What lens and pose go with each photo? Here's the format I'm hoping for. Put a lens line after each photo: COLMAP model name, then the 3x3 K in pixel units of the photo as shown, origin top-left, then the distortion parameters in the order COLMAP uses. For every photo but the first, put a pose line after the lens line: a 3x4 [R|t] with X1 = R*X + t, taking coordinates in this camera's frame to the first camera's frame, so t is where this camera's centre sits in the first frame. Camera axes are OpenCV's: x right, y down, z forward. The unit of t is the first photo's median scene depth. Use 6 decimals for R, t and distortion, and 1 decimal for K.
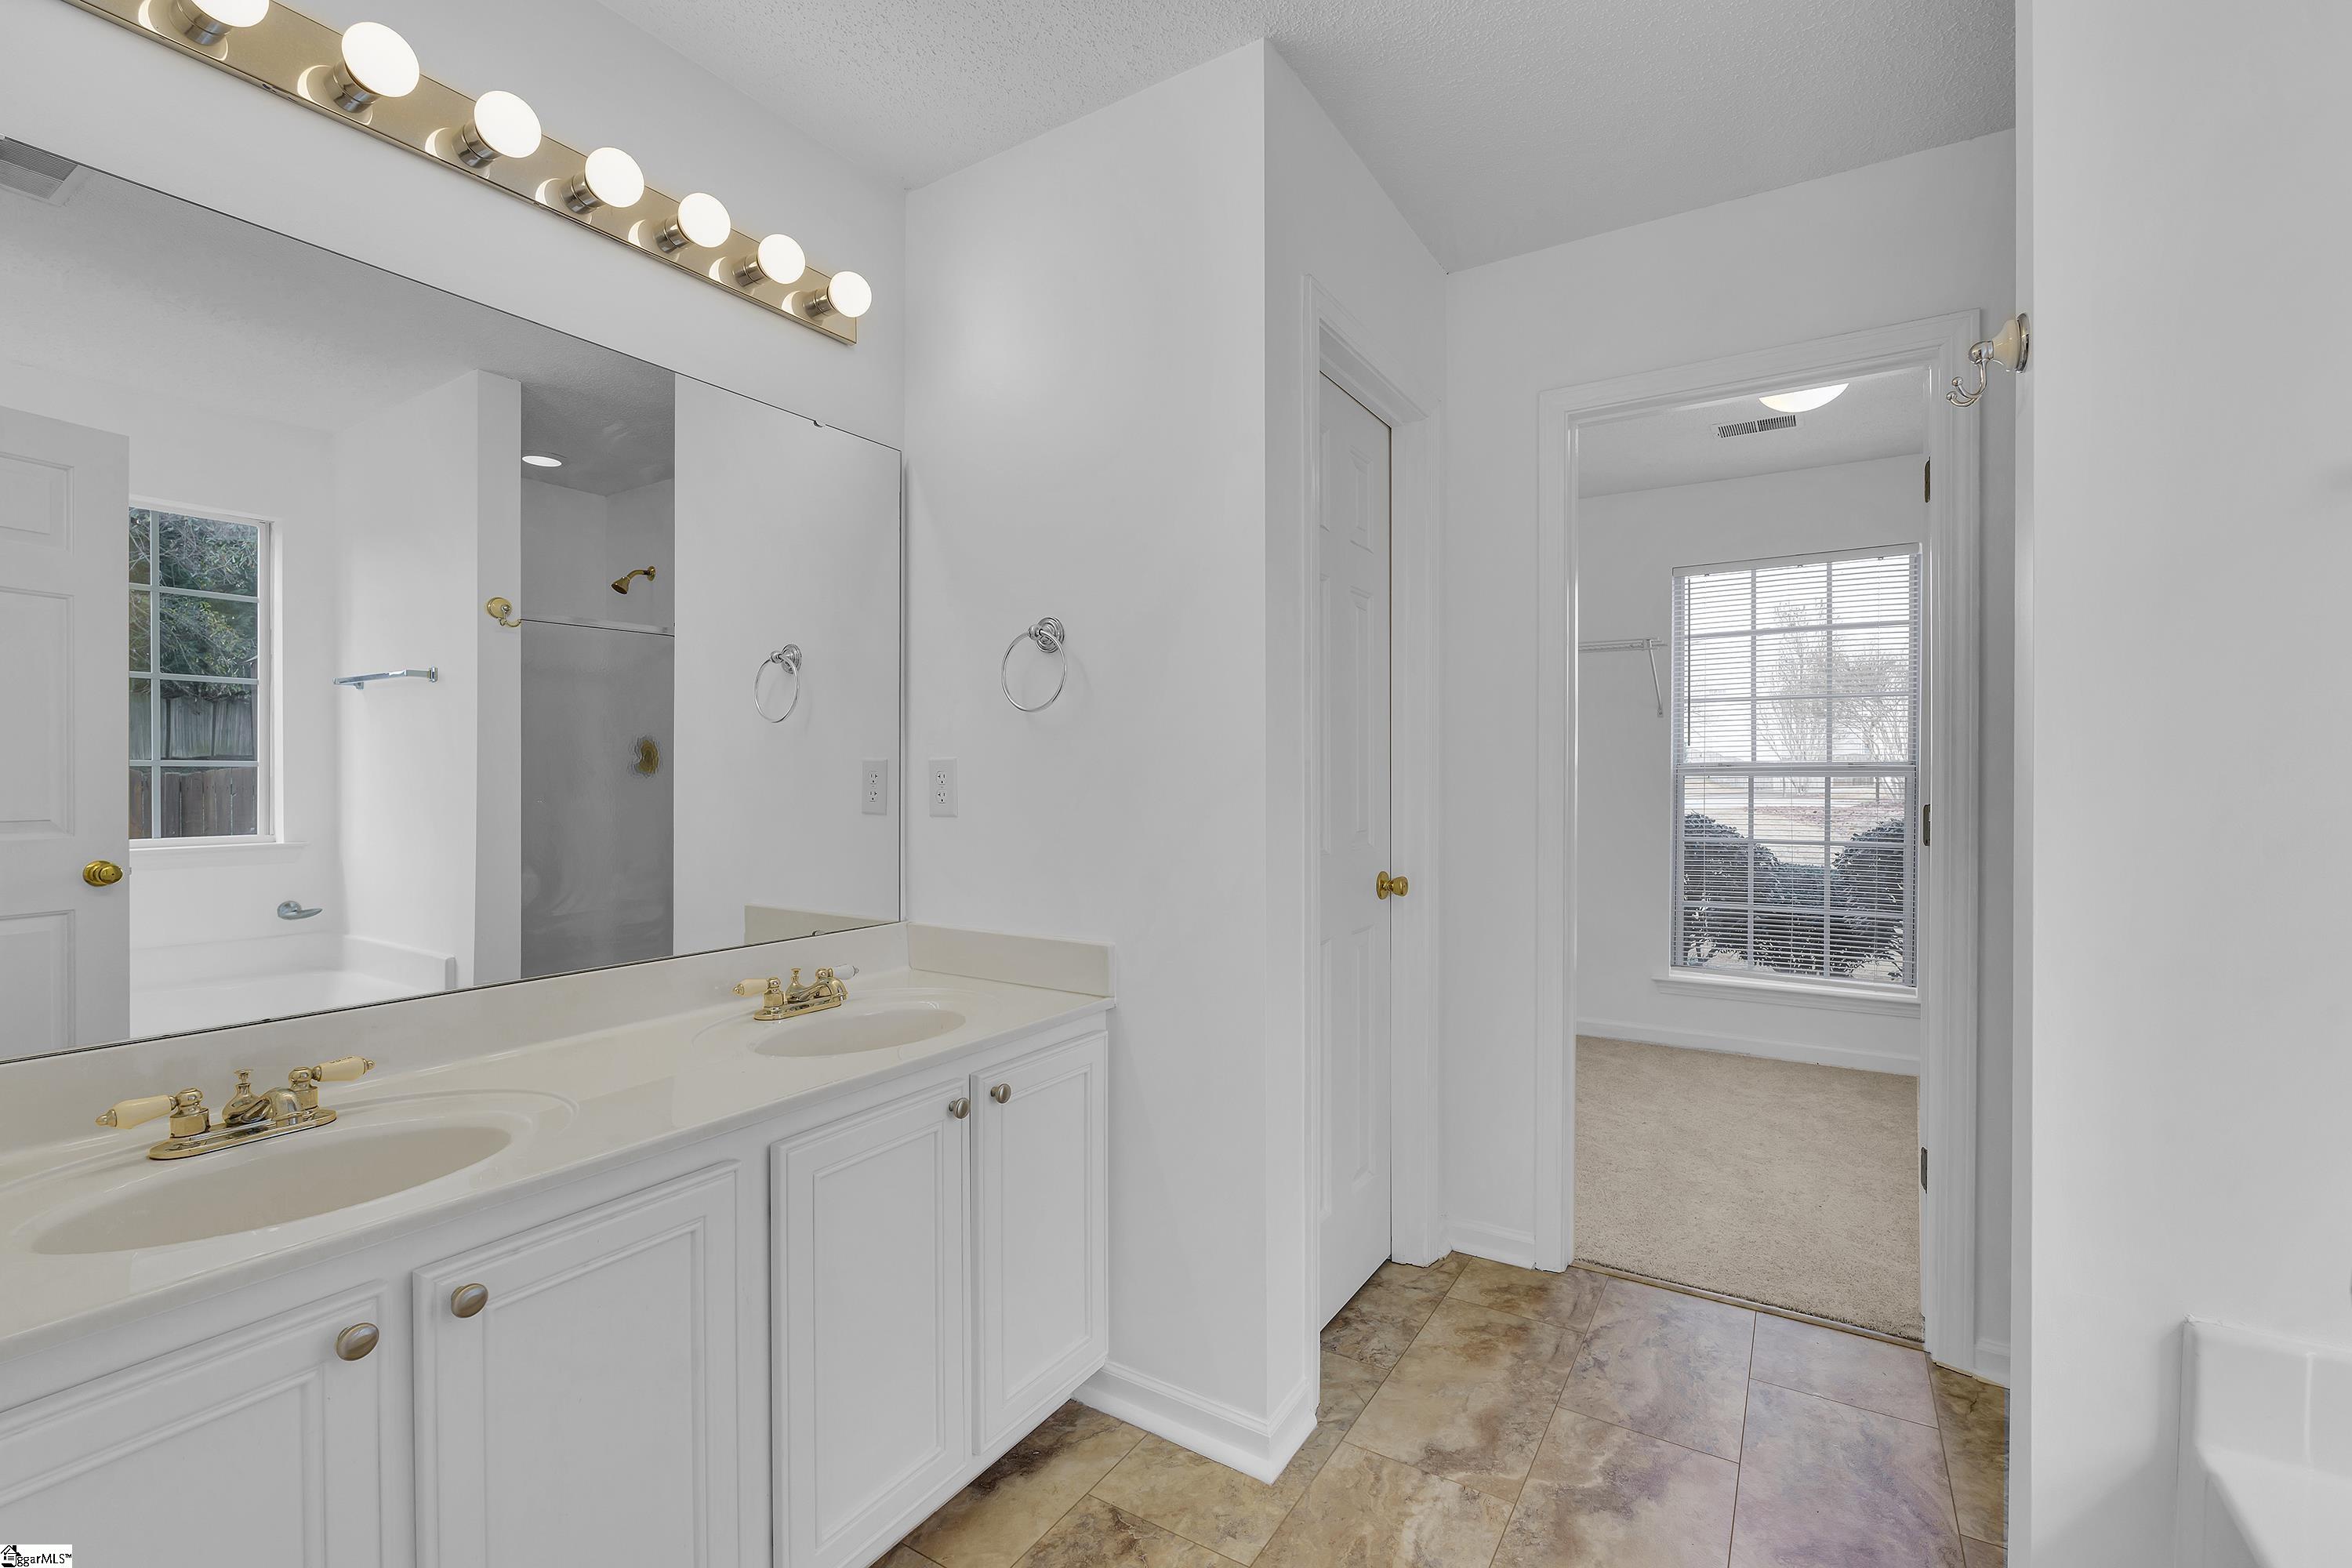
lens RADIAL K [[1035.8, 0, 1176.0], [0, 1035.8, 784.0], [0, 0, 1]] dist [-0.003002, -0.000293]
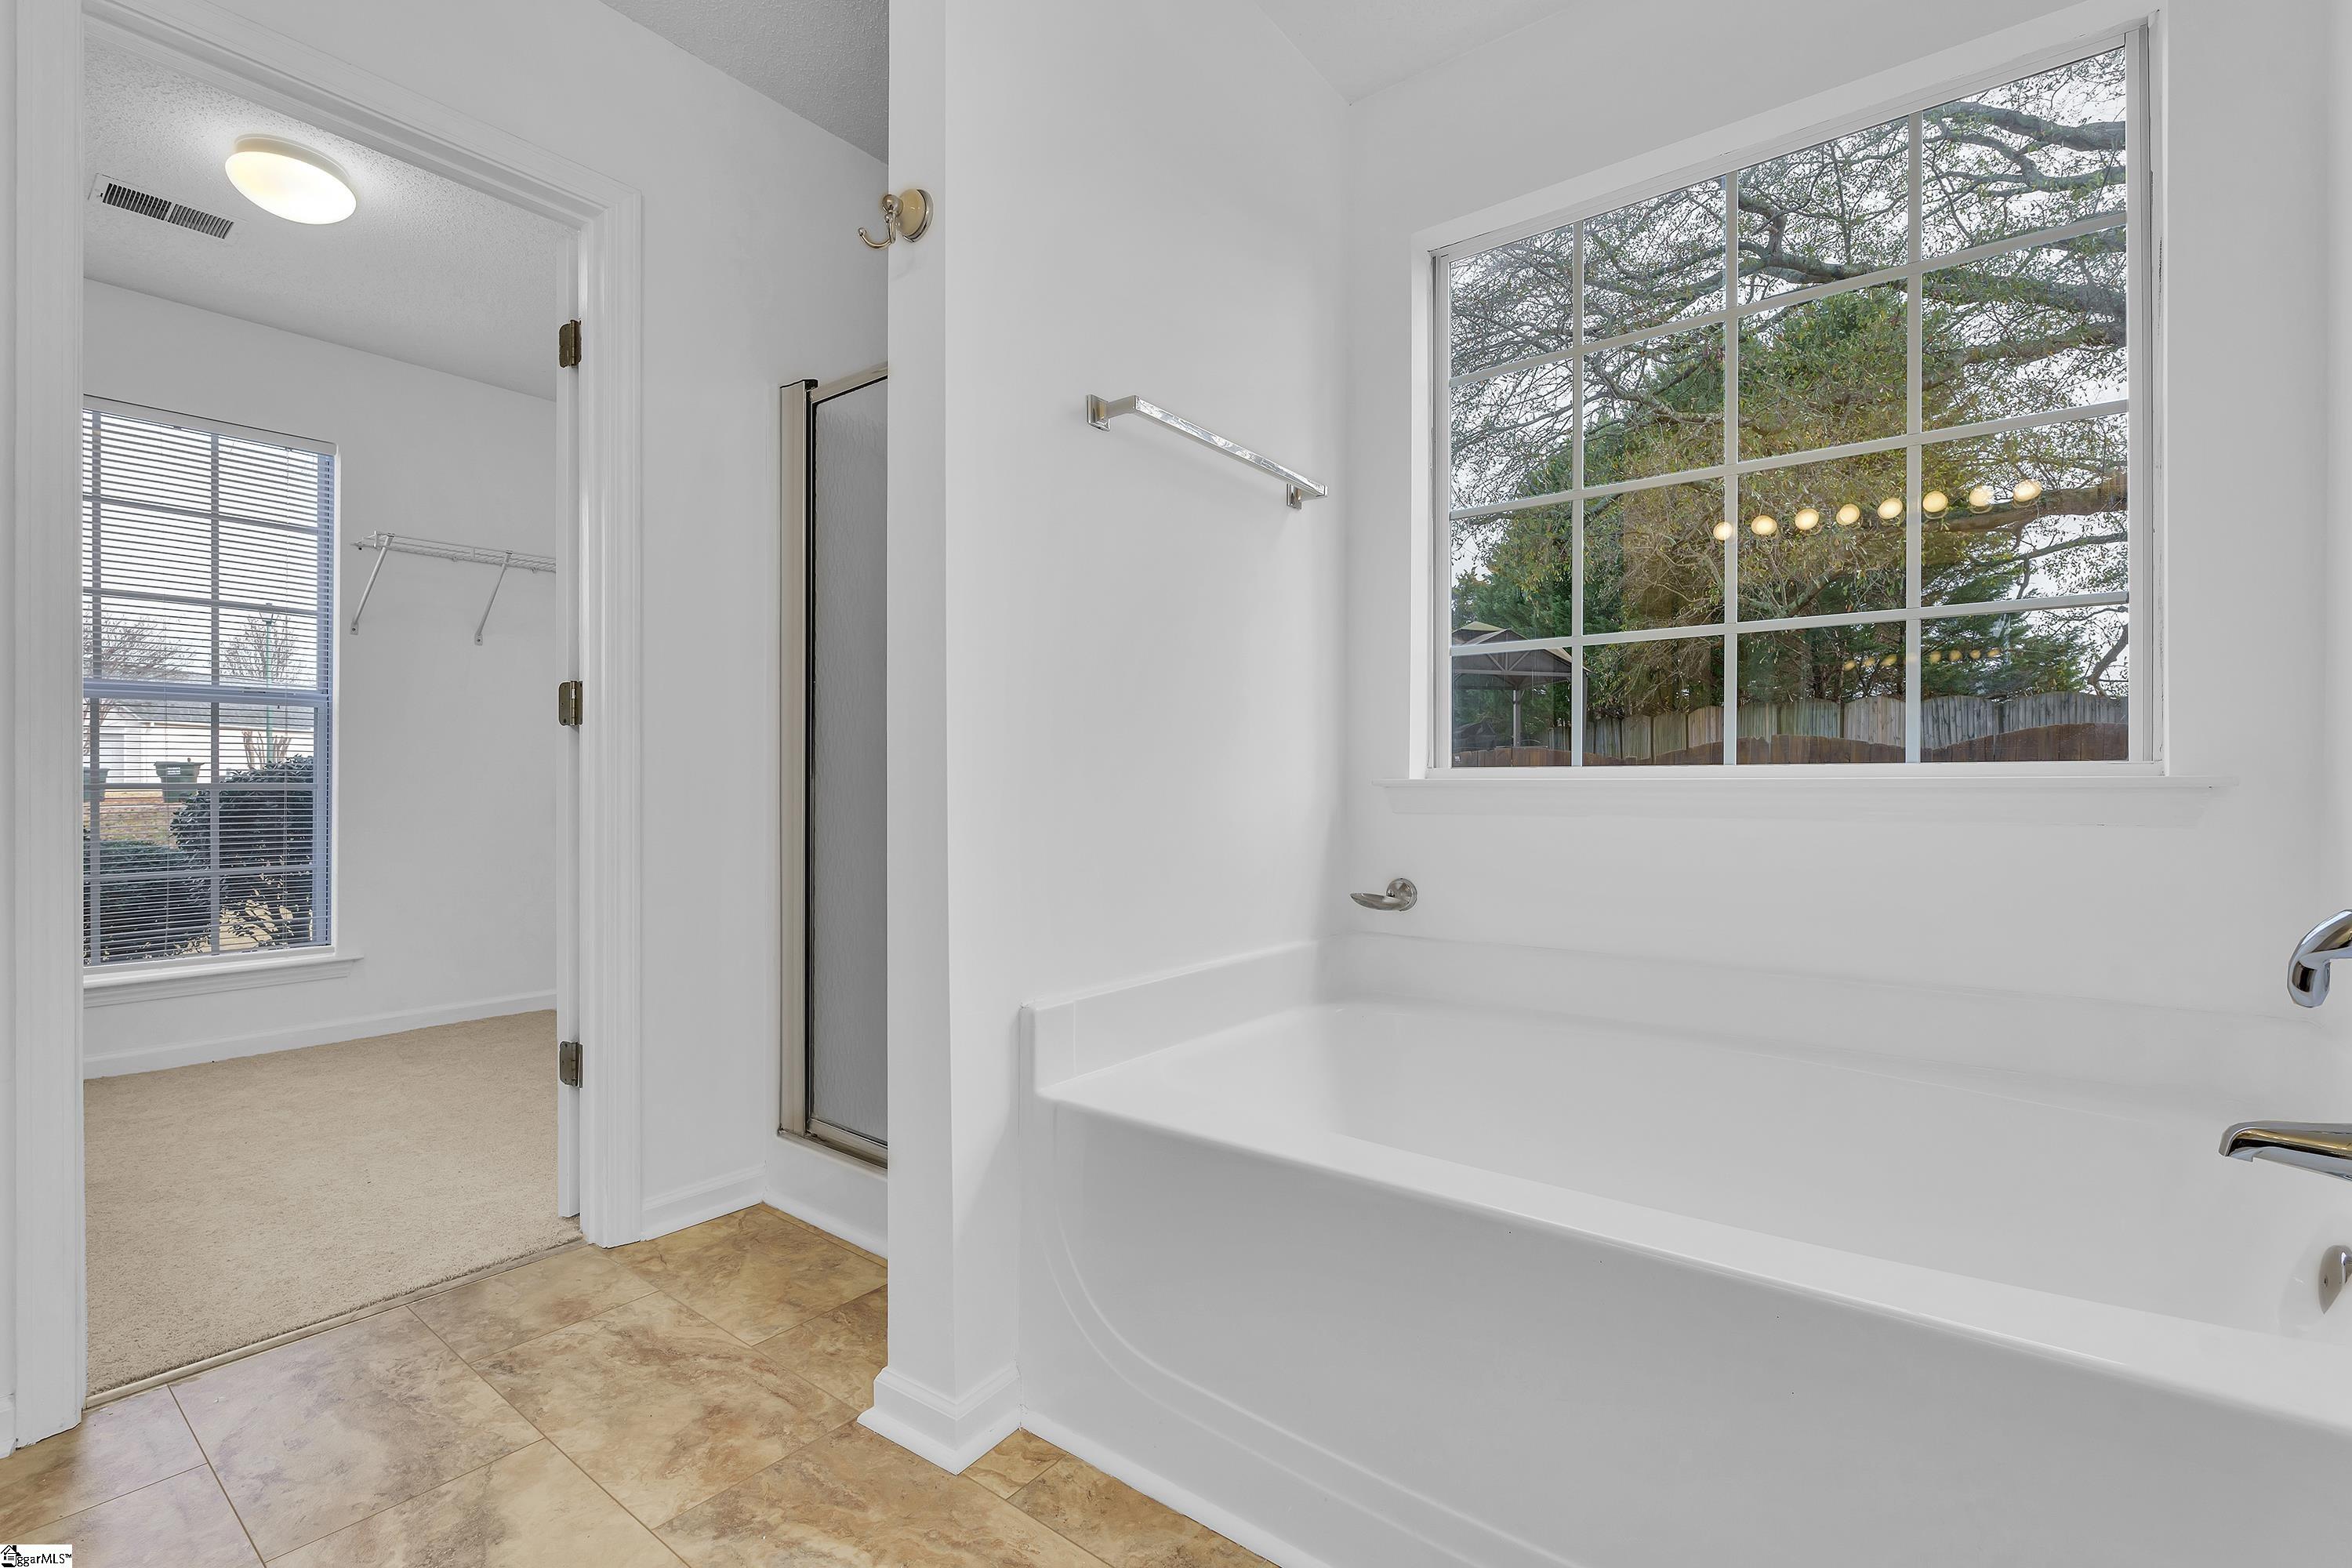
lens RADIAL K [[1035.8, 0, 1176.0], [0, 1035.8, 784.0], [0, 0, 1]] dist [-0.003002, -0.000293]
pose [[0.108550, -0.004410, 0.994081, -0.194912], [0.009853, 0.999946, 0.003360, 0.134138], [-0.994042, 0.009430, 0.108588, 0.383643]]
